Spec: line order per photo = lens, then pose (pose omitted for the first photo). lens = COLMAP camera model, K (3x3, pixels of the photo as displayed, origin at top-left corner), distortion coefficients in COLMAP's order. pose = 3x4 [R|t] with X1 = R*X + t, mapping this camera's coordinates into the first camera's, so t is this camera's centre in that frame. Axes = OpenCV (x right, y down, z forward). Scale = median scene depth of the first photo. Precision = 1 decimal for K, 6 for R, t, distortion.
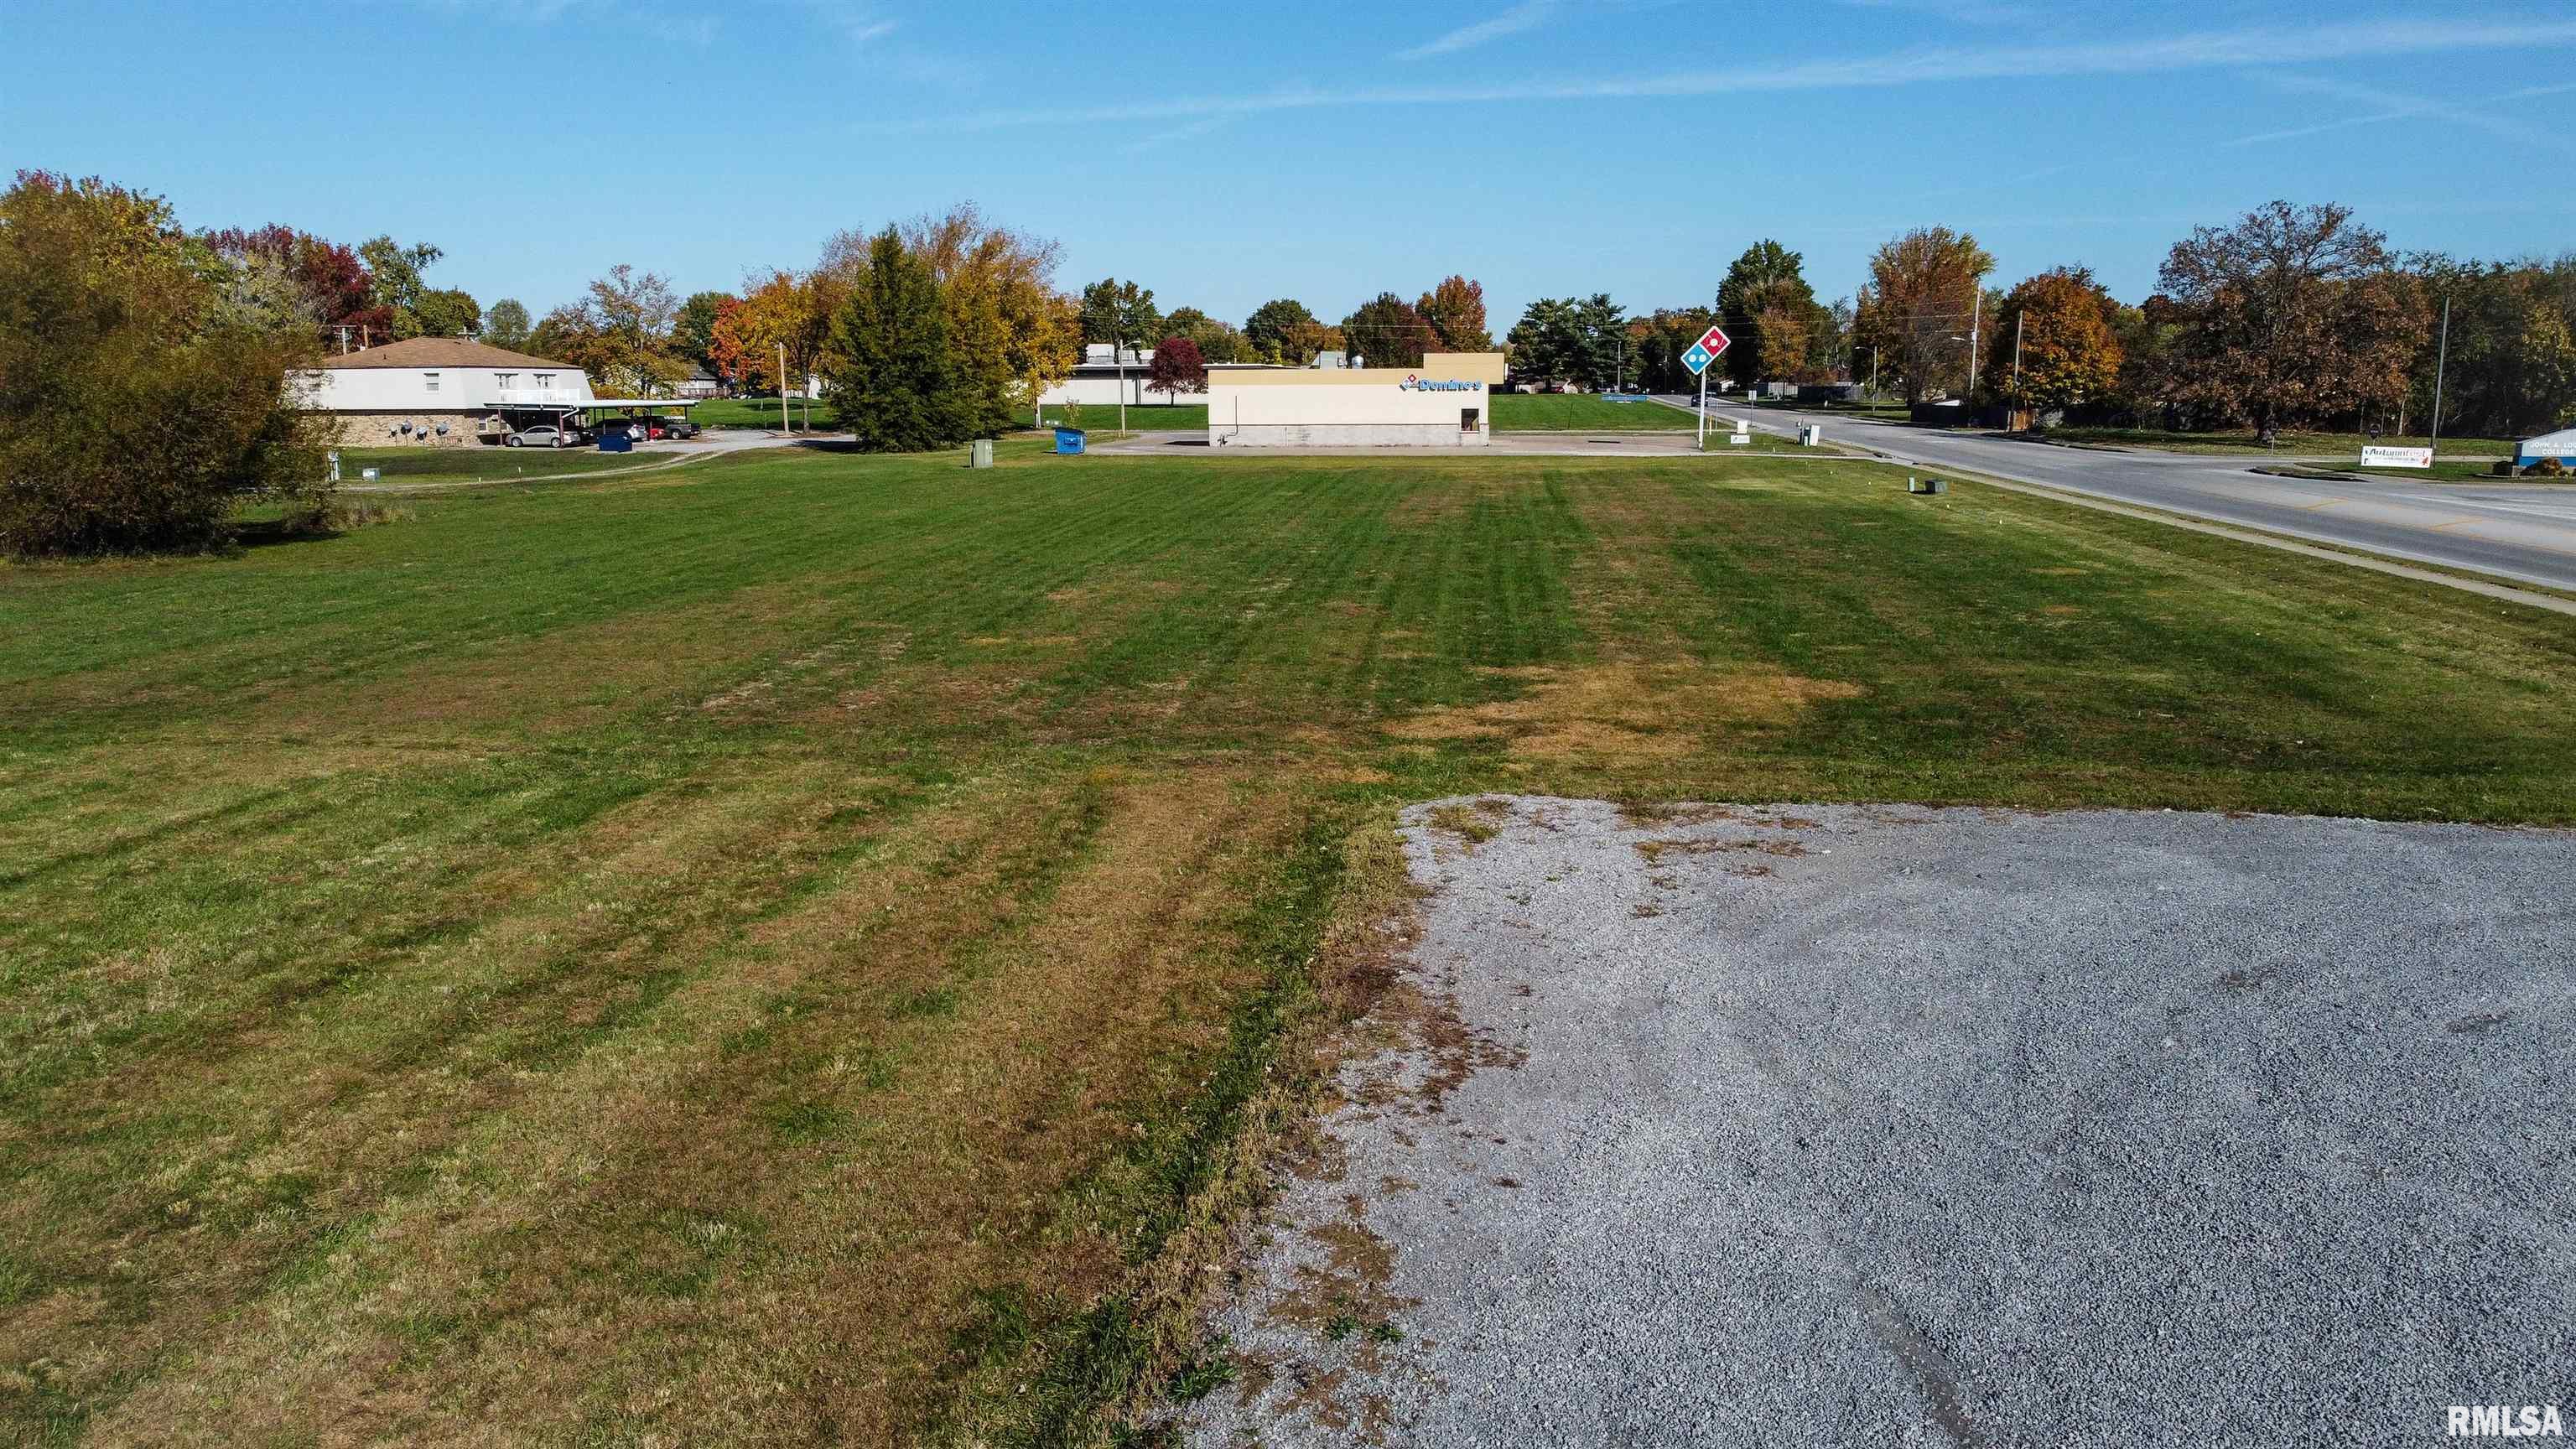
lens RADIAL K [[1950.5, 0, 1279.5], [0, 1950.5, 745.0], [0, 0, 1]] dist [-0.000072, -0.000688]
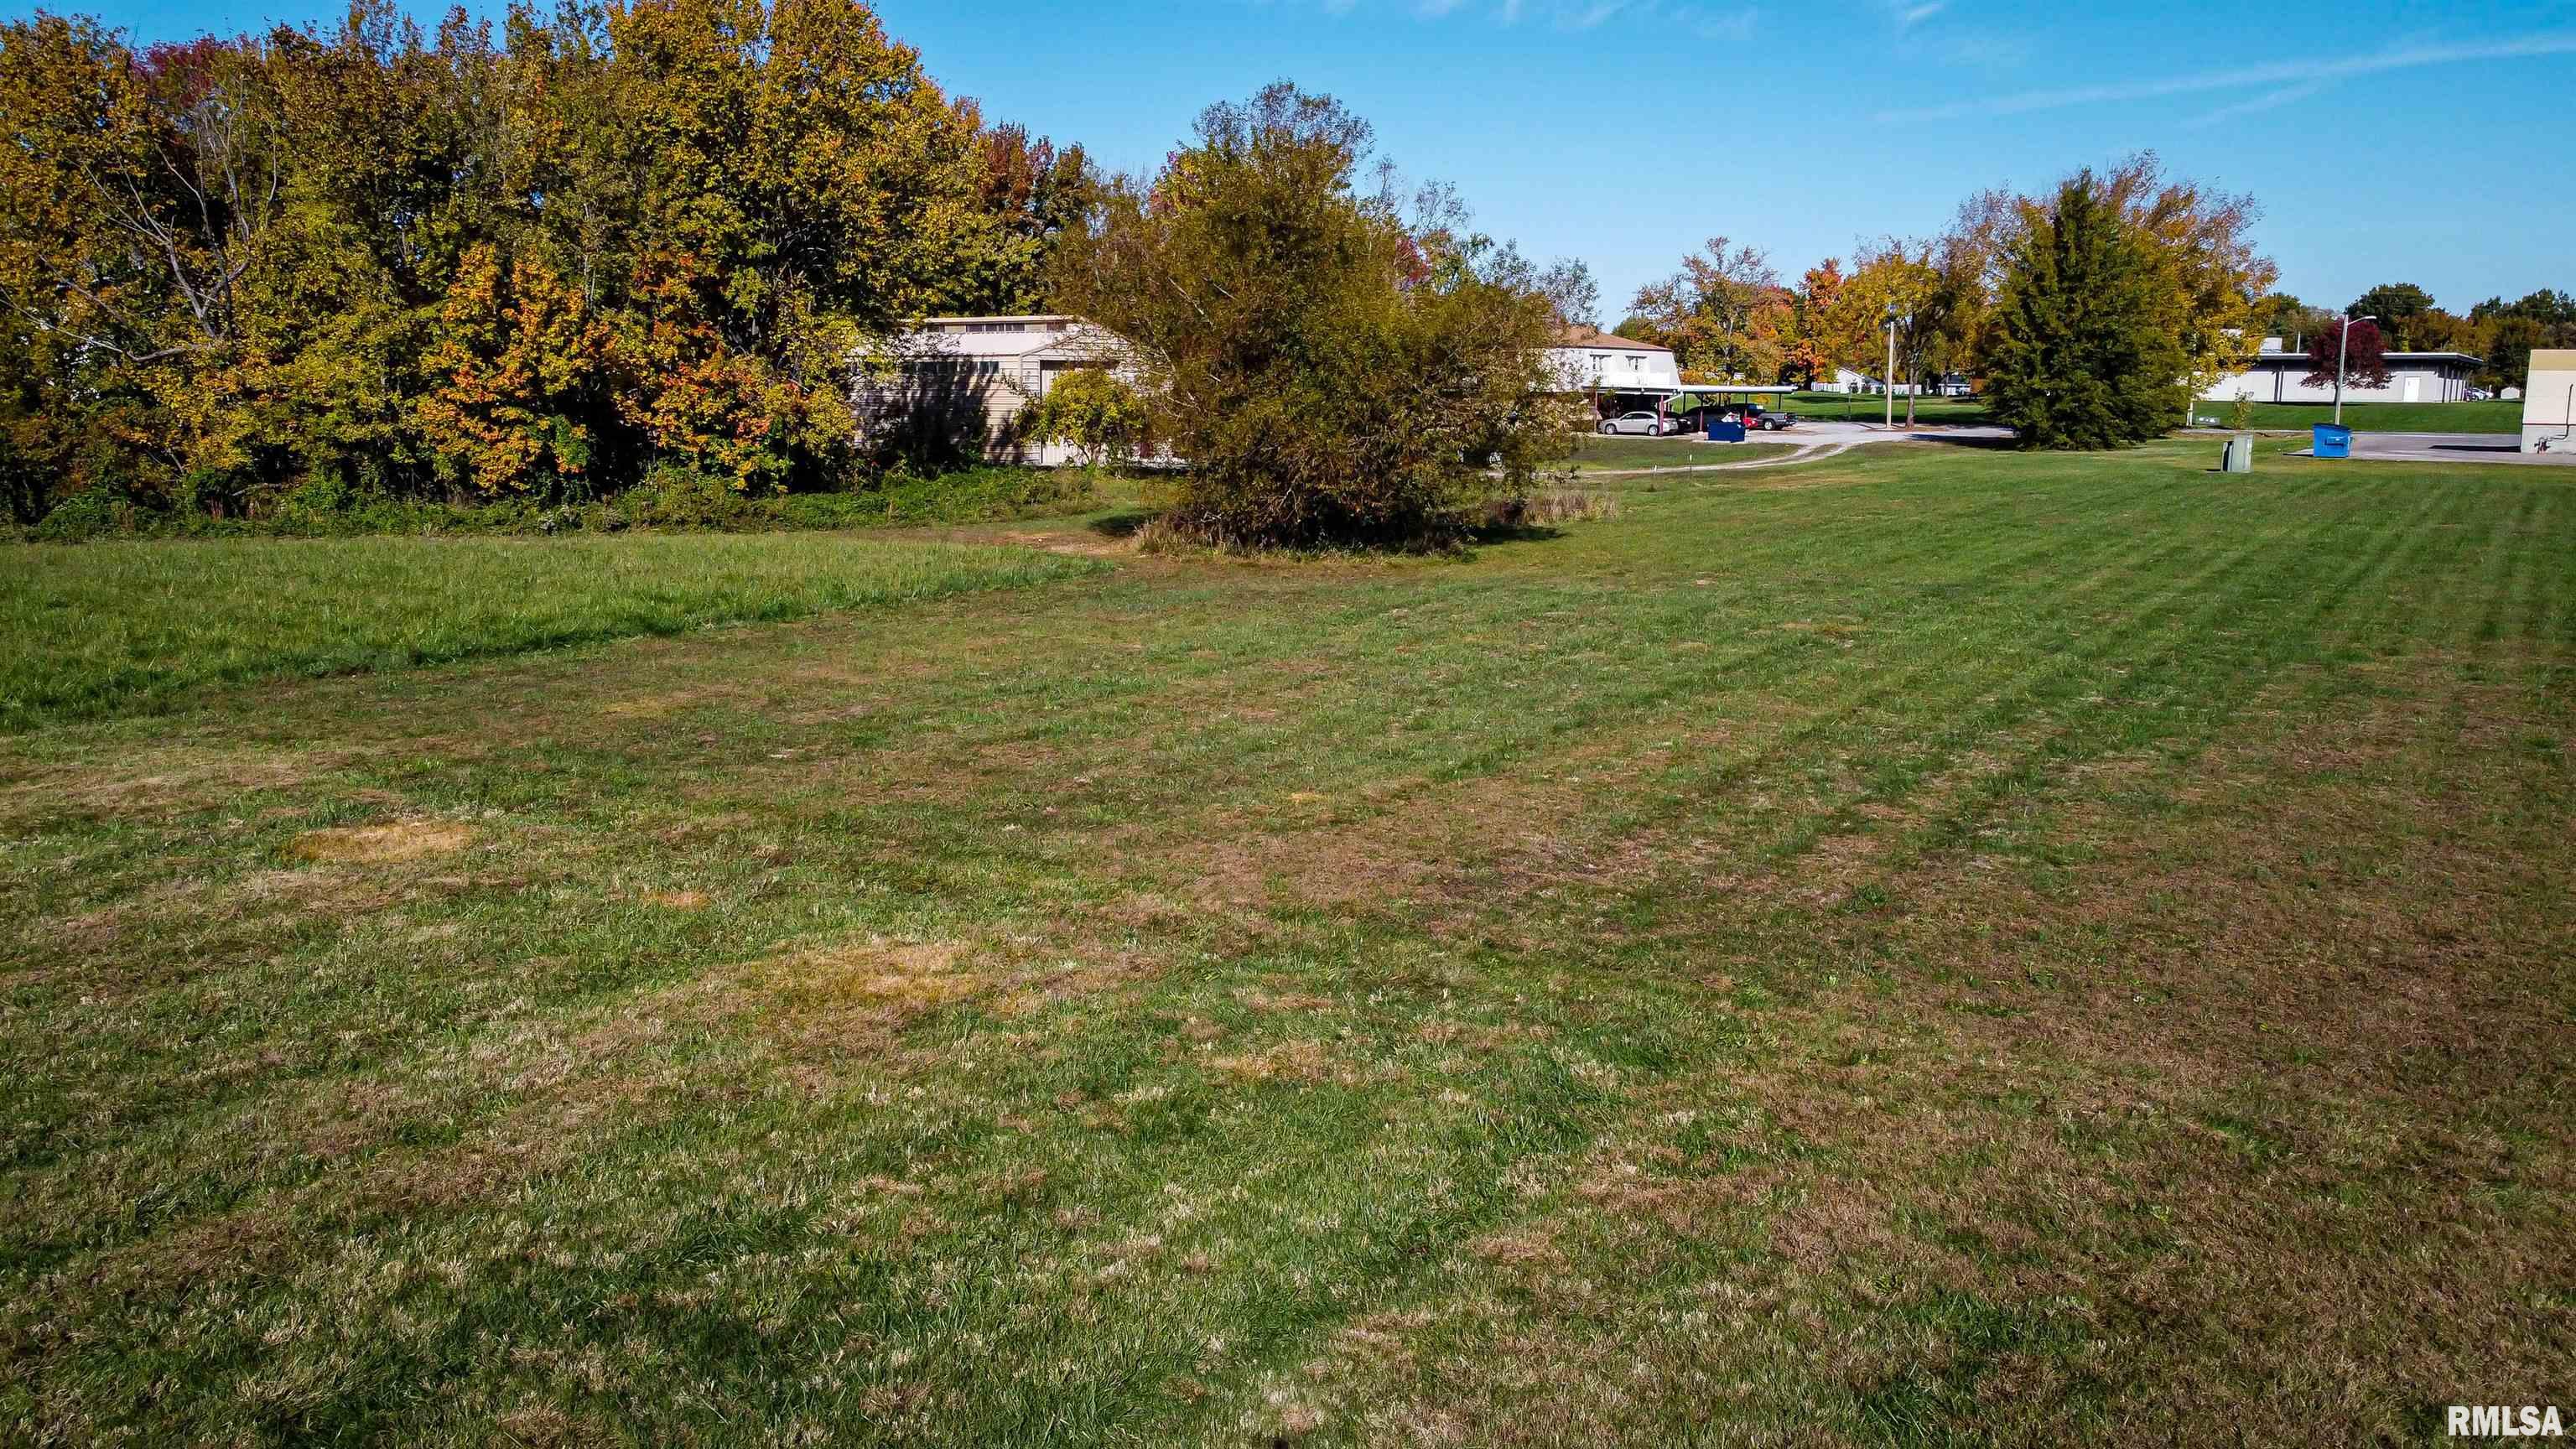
lens RADIAL K [[1950.5, 0, 1274.6], [0, 1950.5, 724.3], [0, 0, 1]] dist [-0.000072, -0.000688]
pose [[0.887853, 0.088496, -0.451537, -0.110446], [-0.092887, 0.995598, 0.012483, -0.015038], [0.450654, 0.030859, 0.892165, 0.124147]]
